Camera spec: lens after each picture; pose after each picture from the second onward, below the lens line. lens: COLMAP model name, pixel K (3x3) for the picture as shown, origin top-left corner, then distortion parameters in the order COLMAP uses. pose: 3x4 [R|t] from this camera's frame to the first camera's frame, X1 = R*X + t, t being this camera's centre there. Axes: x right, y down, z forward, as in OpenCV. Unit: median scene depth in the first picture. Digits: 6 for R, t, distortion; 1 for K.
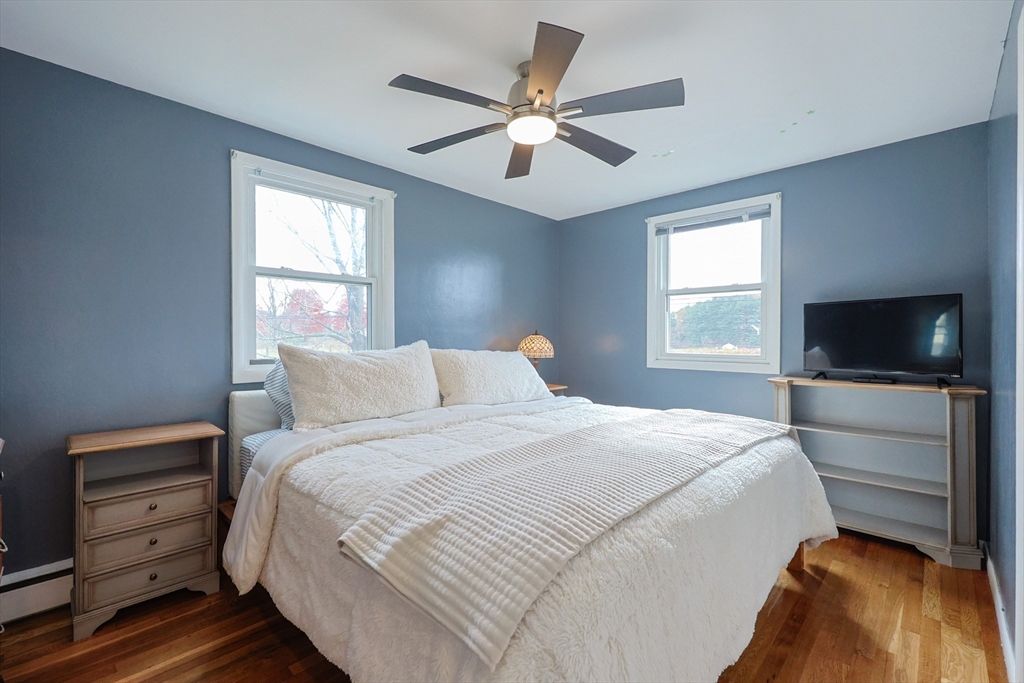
lens RADIAL K [[450.2, 0, 517.6], [0, 450.2, 341.8], [0, 0, 1]] dist [0.000980, 0.000549]
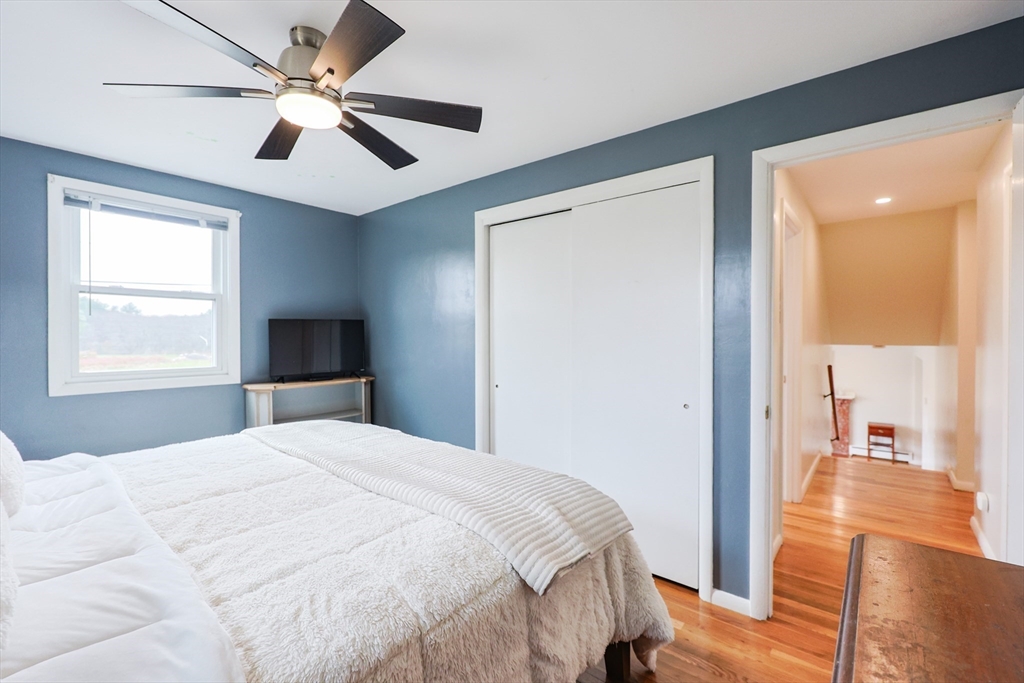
lens RADIAL K [[444.0, 0, 519.4], [0, 444.0, 341.2], [0, 0, 1]] dist [-0.015264, -0.000808]
pose [[-0.087760, -0.009521, 0.996096, -0.500832], [0.008270, 0.999913, 0.010286, -0.031289], [-0.996107, 0.009140, -0.087674, 0.427335]]
